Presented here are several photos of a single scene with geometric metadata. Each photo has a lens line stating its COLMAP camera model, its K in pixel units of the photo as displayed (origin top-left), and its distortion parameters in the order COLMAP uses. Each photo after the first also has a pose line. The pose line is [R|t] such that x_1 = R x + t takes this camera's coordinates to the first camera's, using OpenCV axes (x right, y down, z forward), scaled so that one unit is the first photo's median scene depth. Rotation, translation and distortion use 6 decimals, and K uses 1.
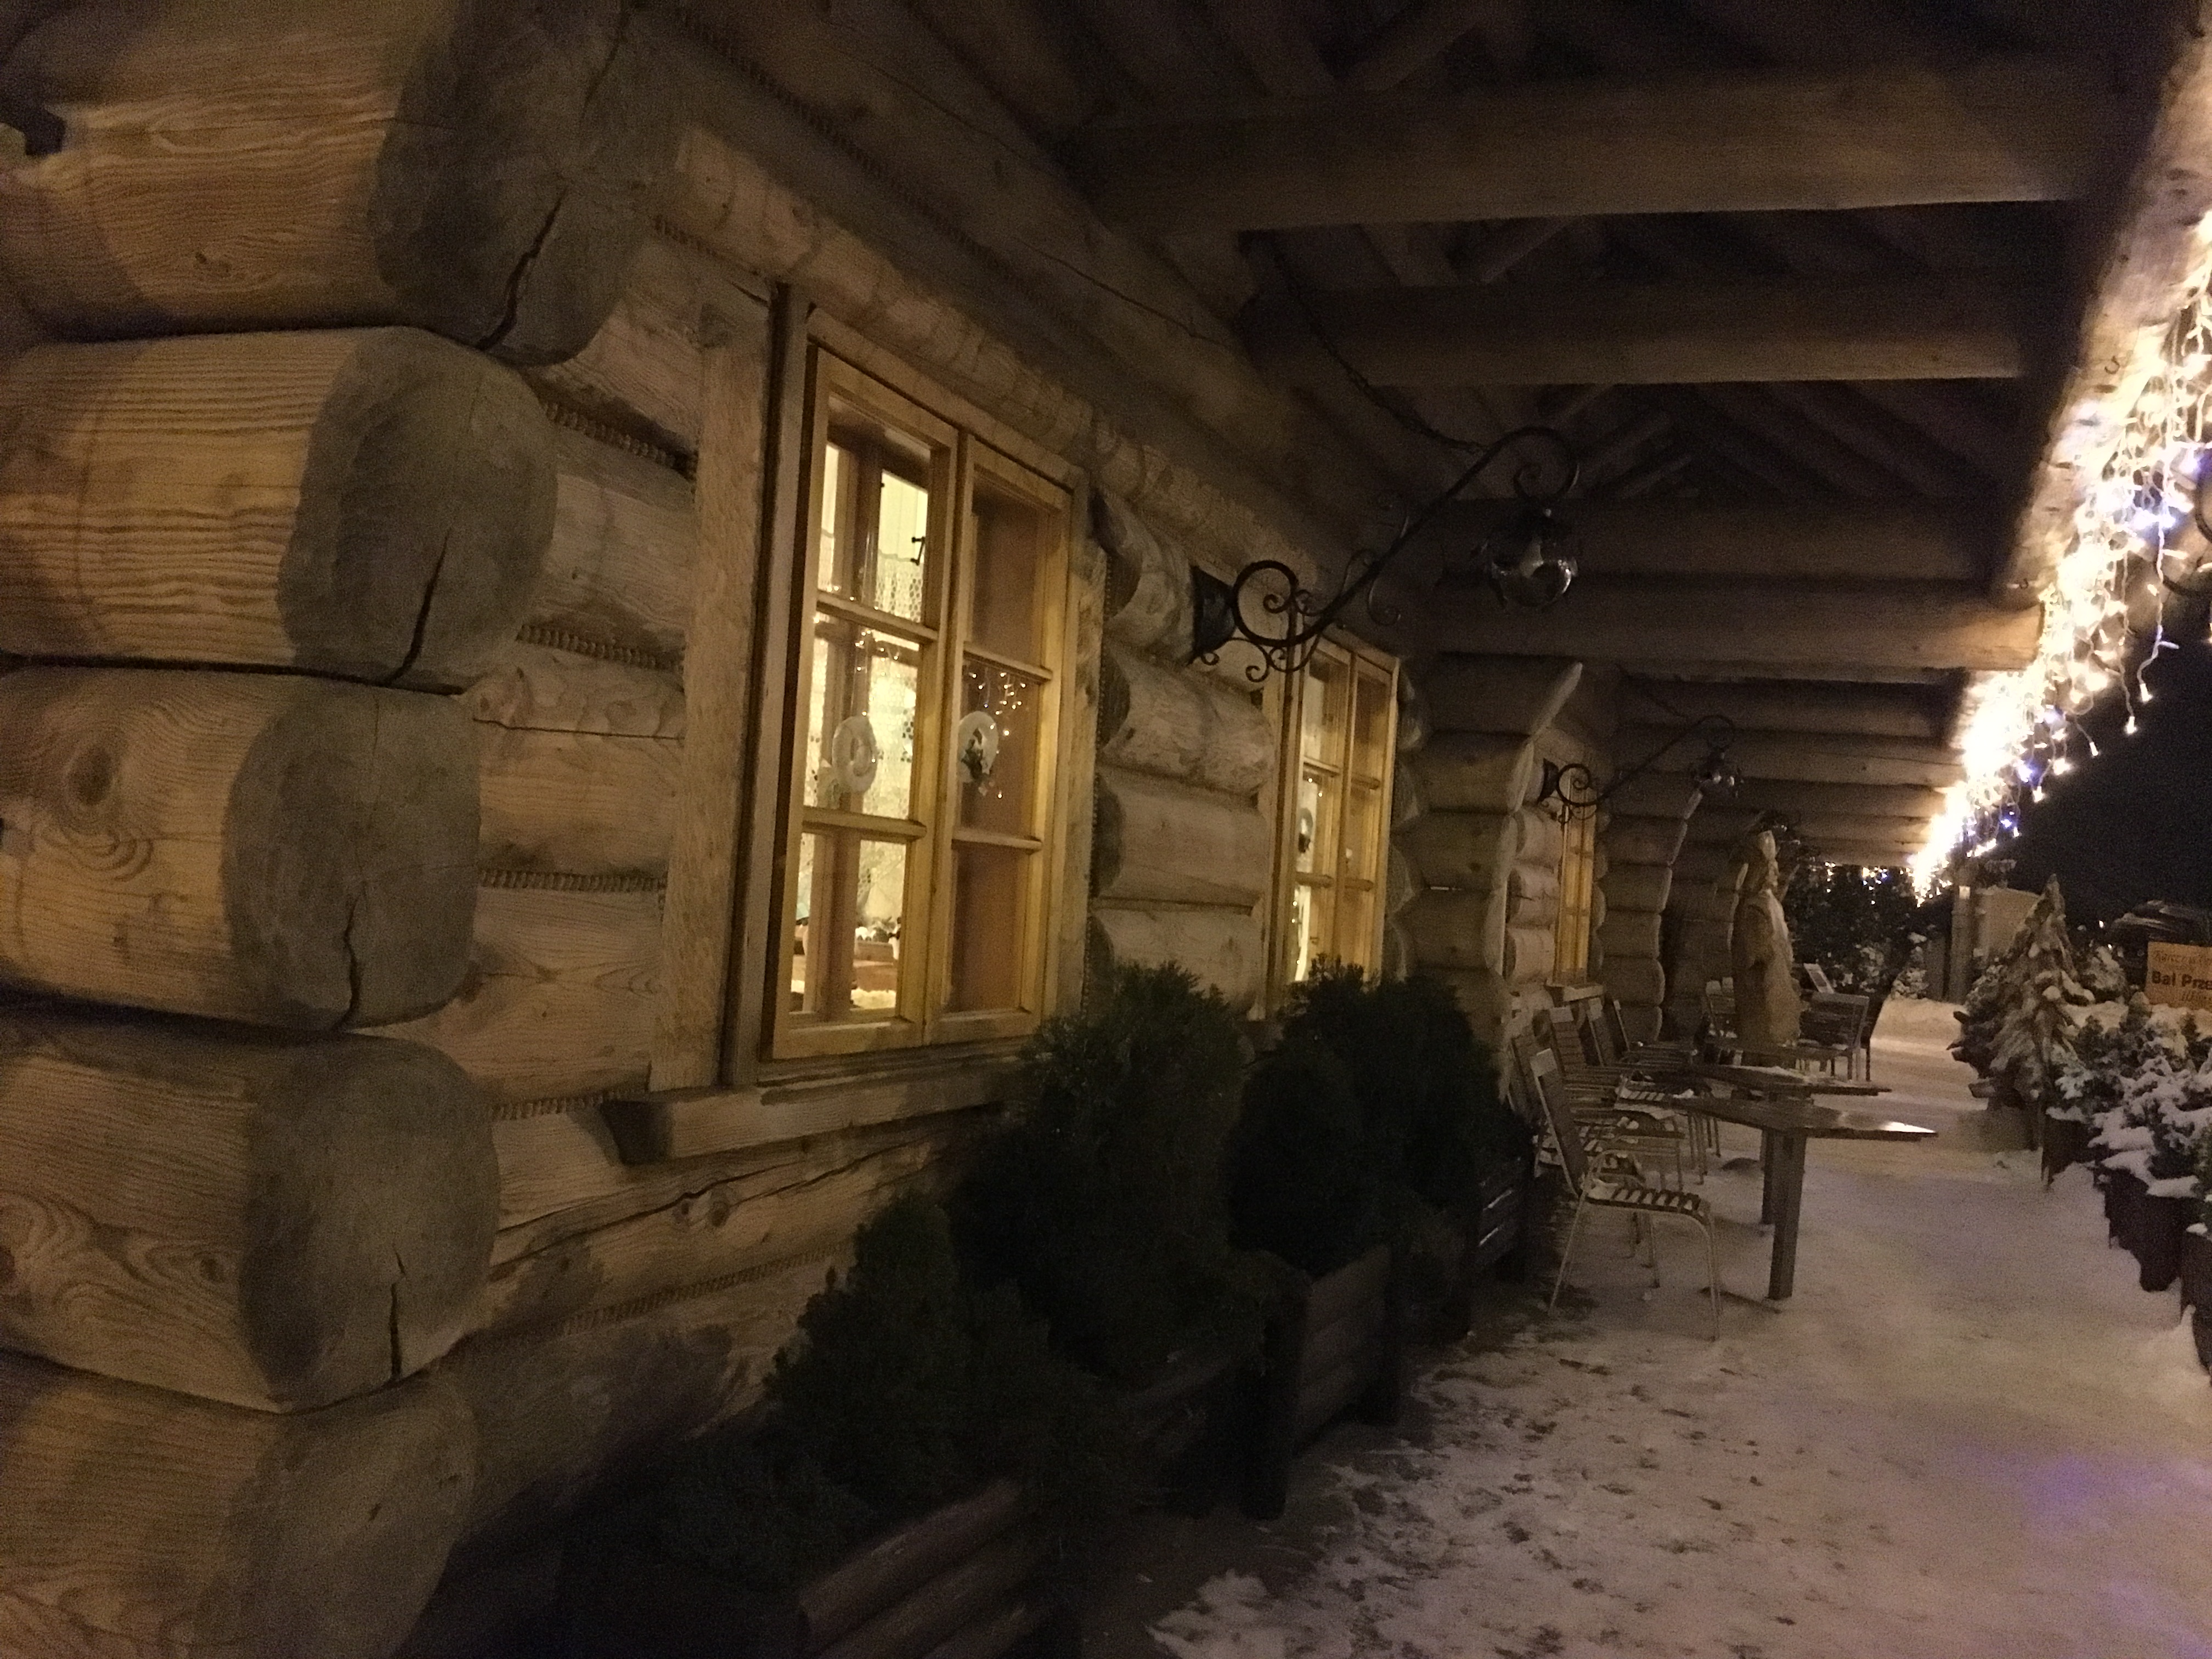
lens RADIAL K [[1903.5, 0, 1102.2], [0, 1903.5, 827.4], [0, 0, 1]] dist [0.016420, -0.009327]
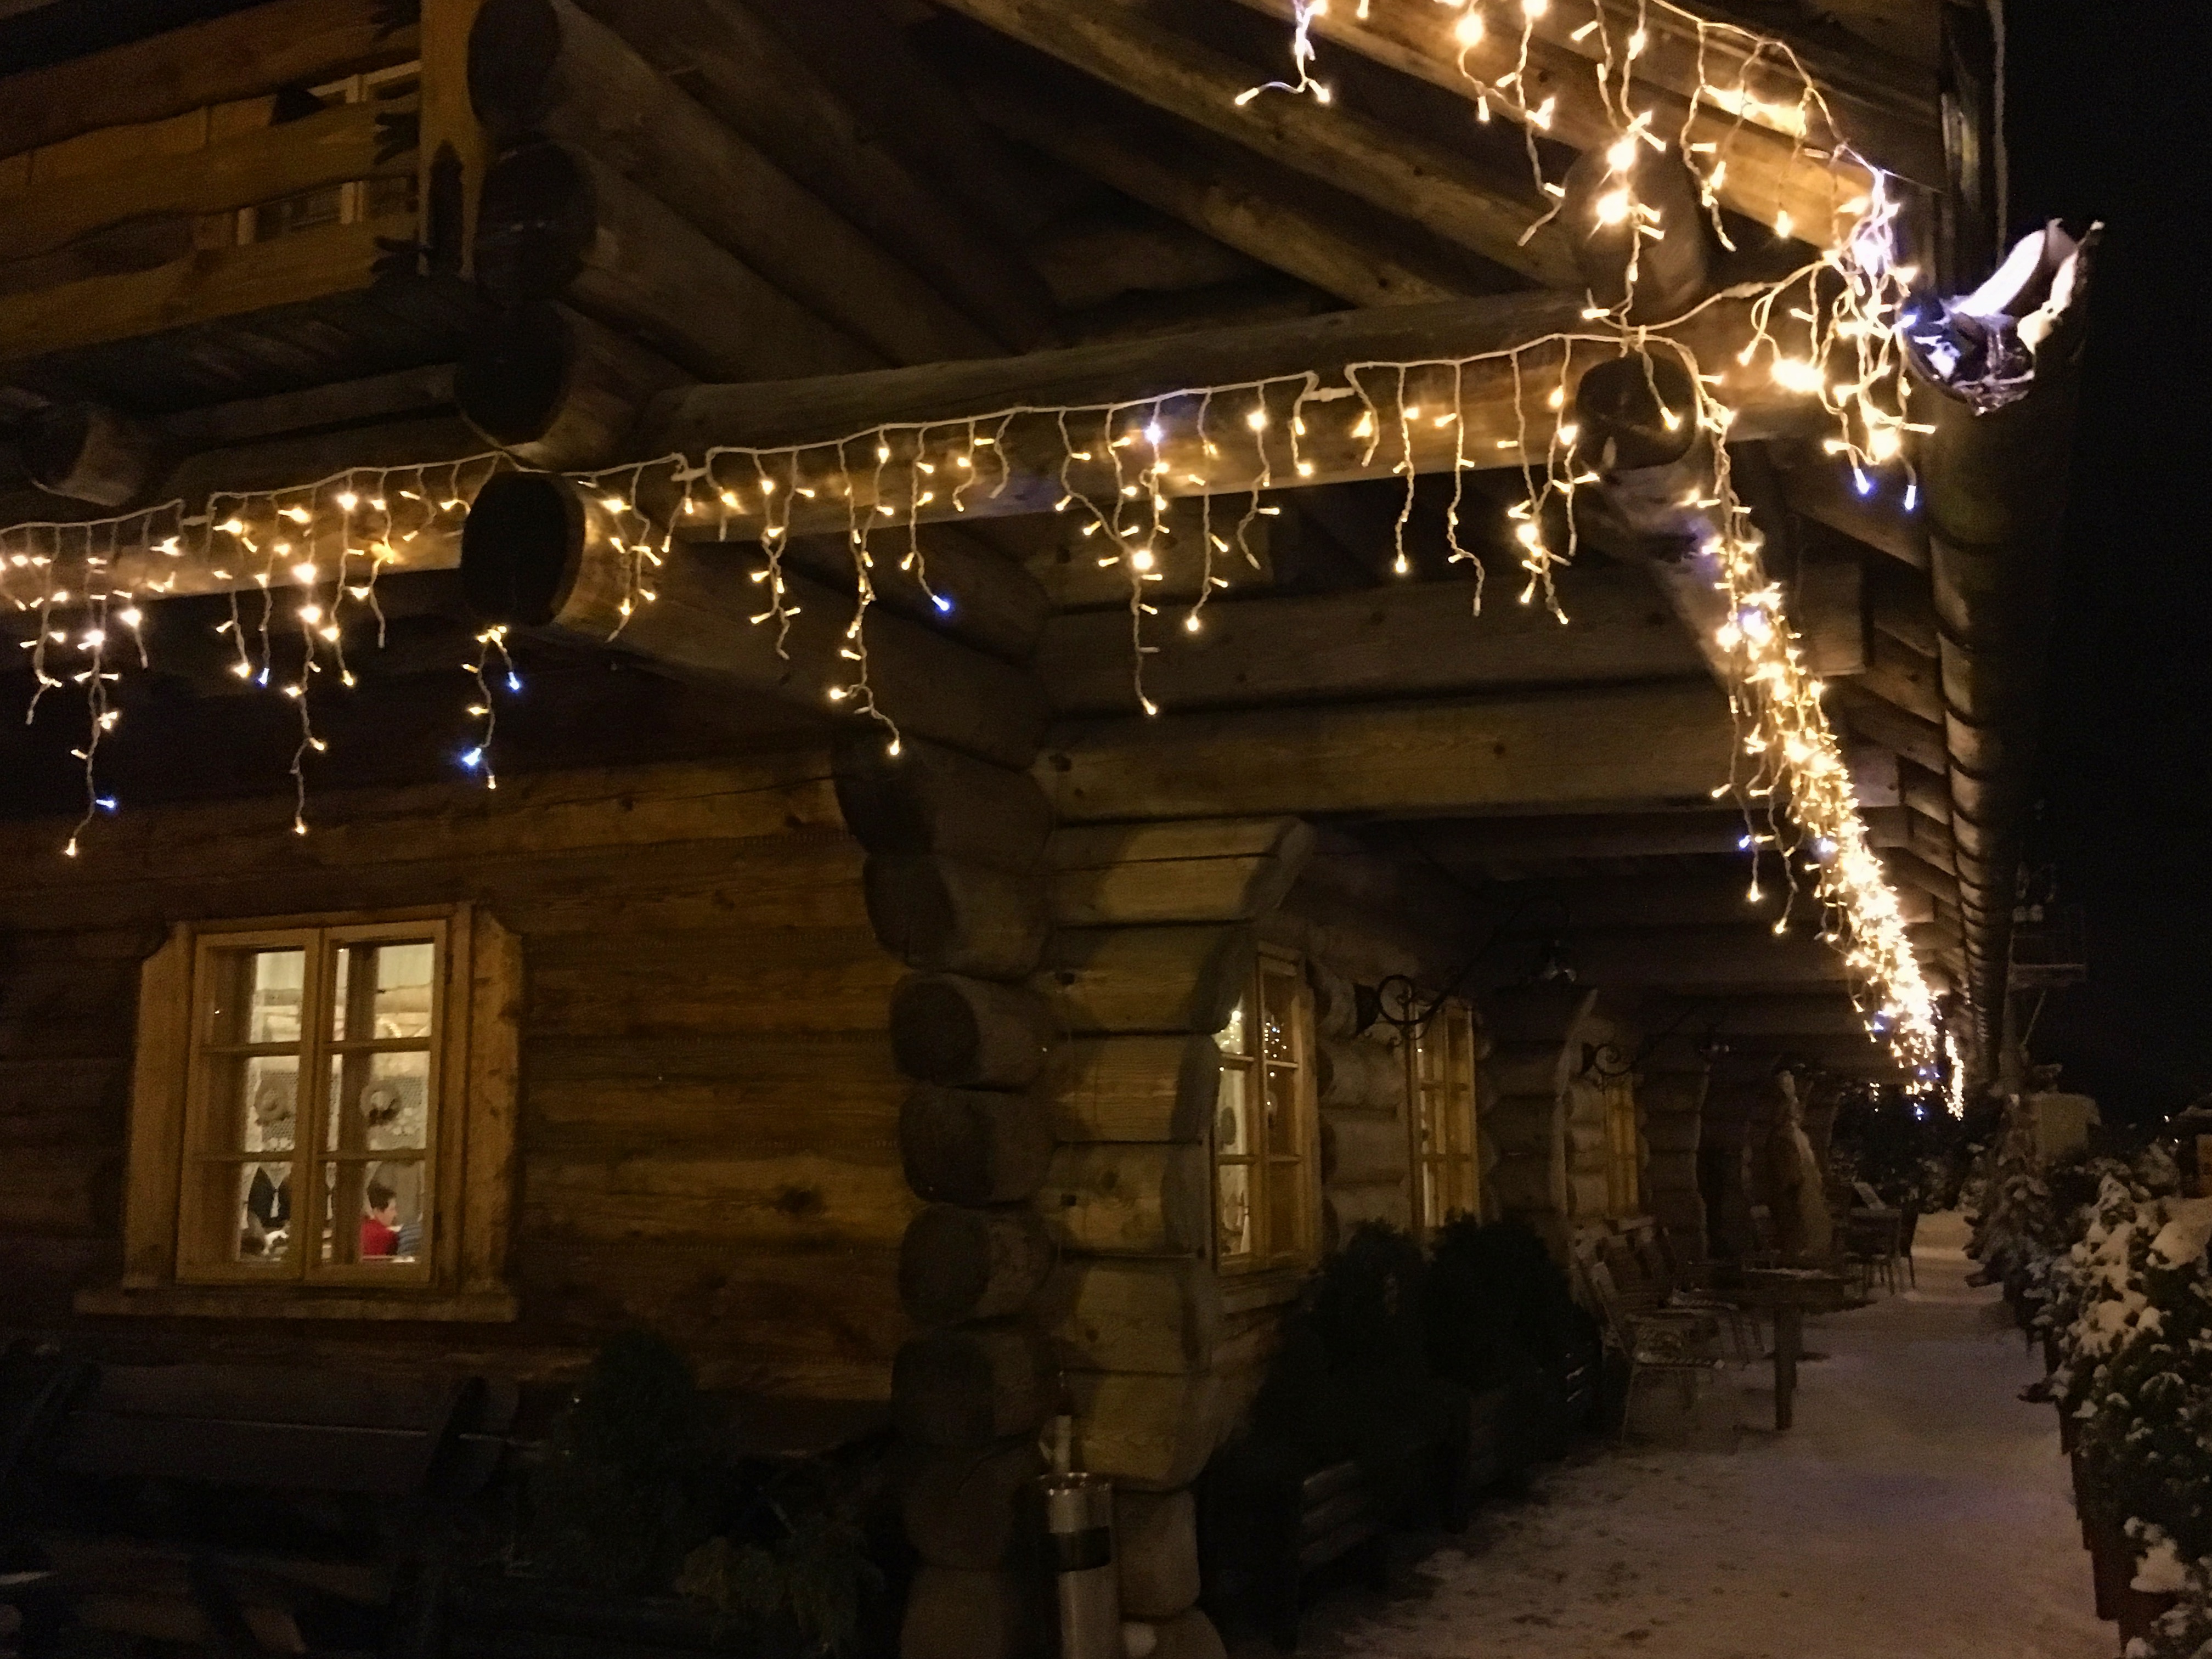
lens RADIAL K [[1903.5, 0, 1121.4], [0, 1903.5, 833.3], [0, 0, 1]] dist [0.016420, -0.009327]
pose [[0.996902, -0.078218, -0.008317, -0.086415], [0.076346, 0.987618, -0.137046, -0.032616], [0.018934, 0.135986, 0.990530, -0.456339]]
